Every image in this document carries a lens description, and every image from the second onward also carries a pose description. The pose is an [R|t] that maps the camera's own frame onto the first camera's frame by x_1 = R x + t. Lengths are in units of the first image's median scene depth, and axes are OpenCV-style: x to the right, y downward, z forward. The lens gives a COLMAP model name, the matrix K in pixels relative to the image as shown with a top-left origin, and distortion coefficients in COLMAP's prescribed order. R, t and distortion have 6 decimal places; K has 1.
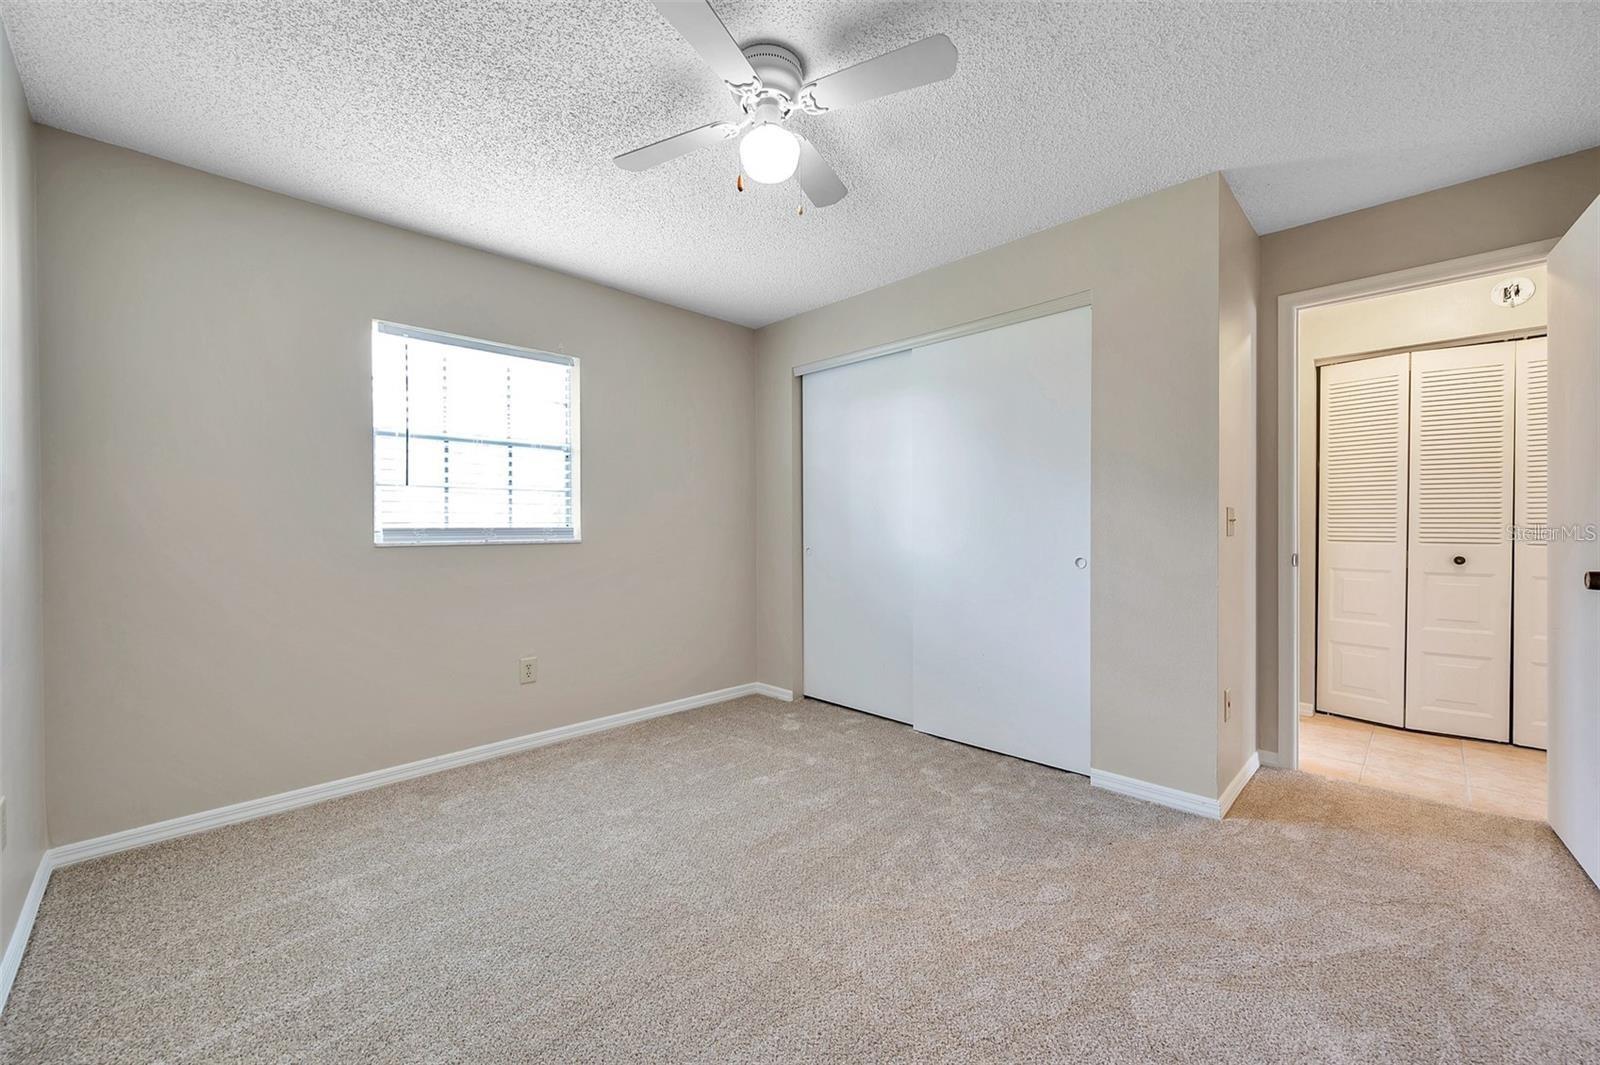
lens RADIAL K [[631.1, 0, 798.9], [0, 631.1, 530.0], [0, 0, 1]] dist [-0.001700, -0.000290]
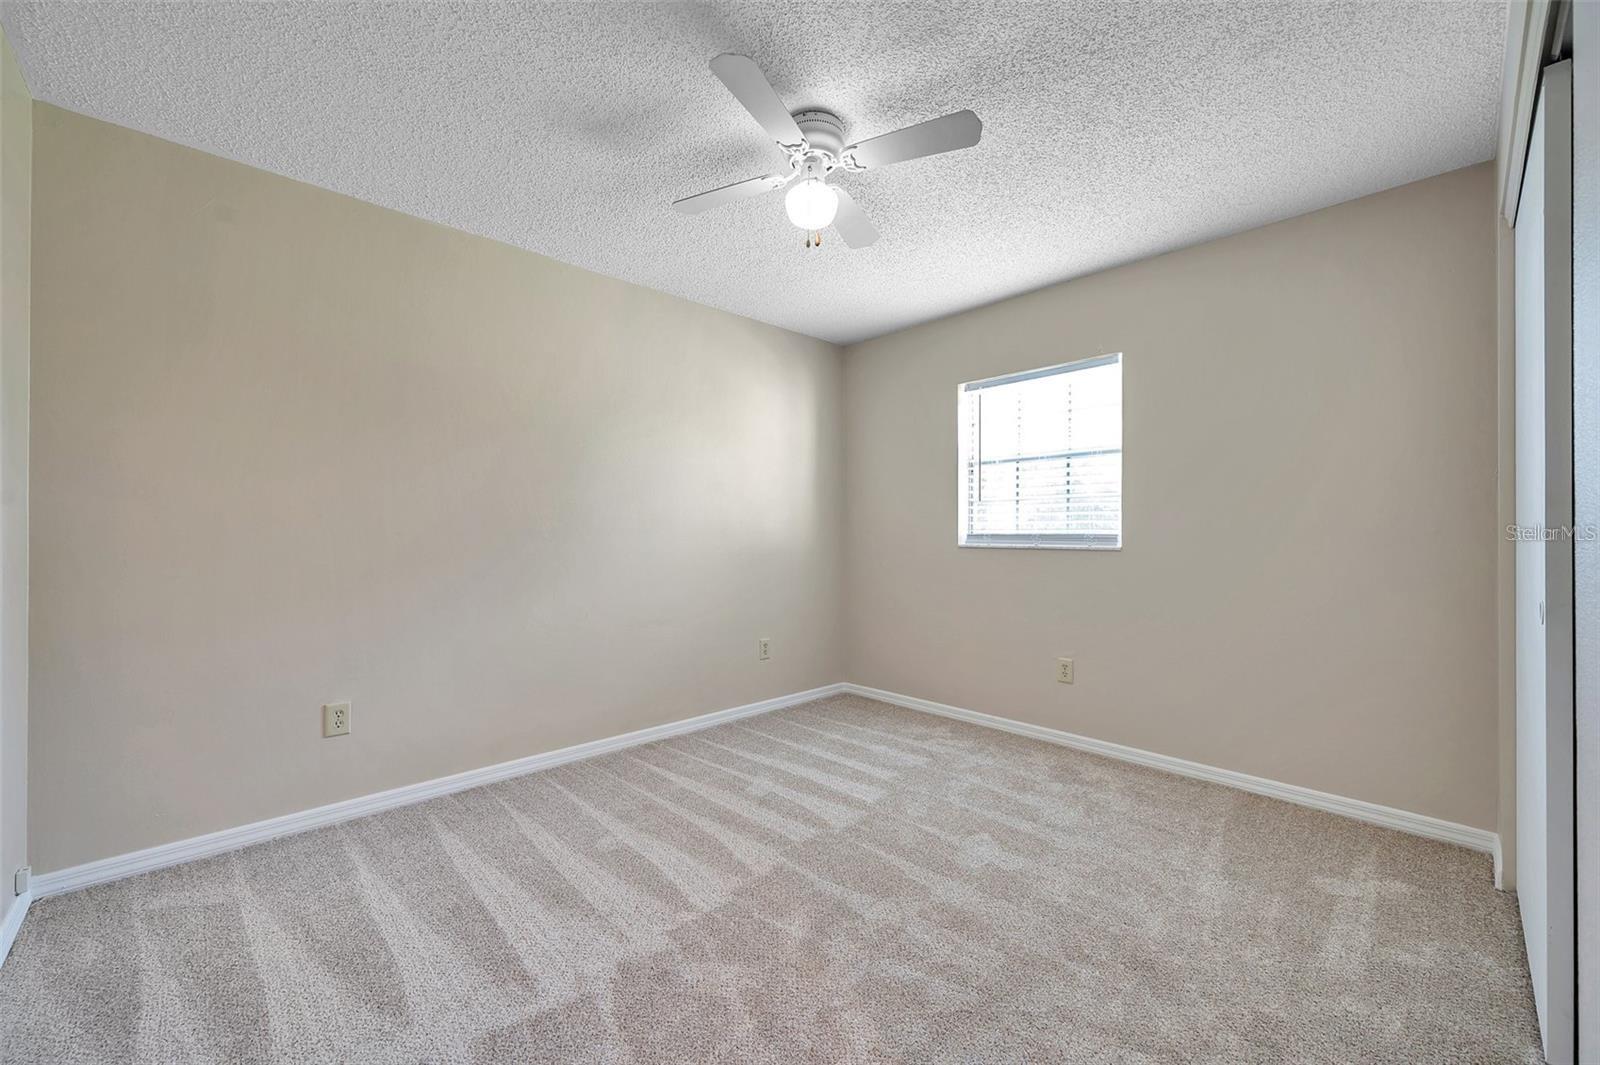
lens RADIAL K [[631.1, 0, 798.9], [0, 631.1, 530.0], [0, 0, 1]] dist [-0.001700, -0.000290]
pose [[-0.023707, 0.000865, -0.999719, 0.667043], [-0.009750, 0.999952, 0.001096, -0.007616], [0.999671, 0.009773, -0.023697, 0.616024]]
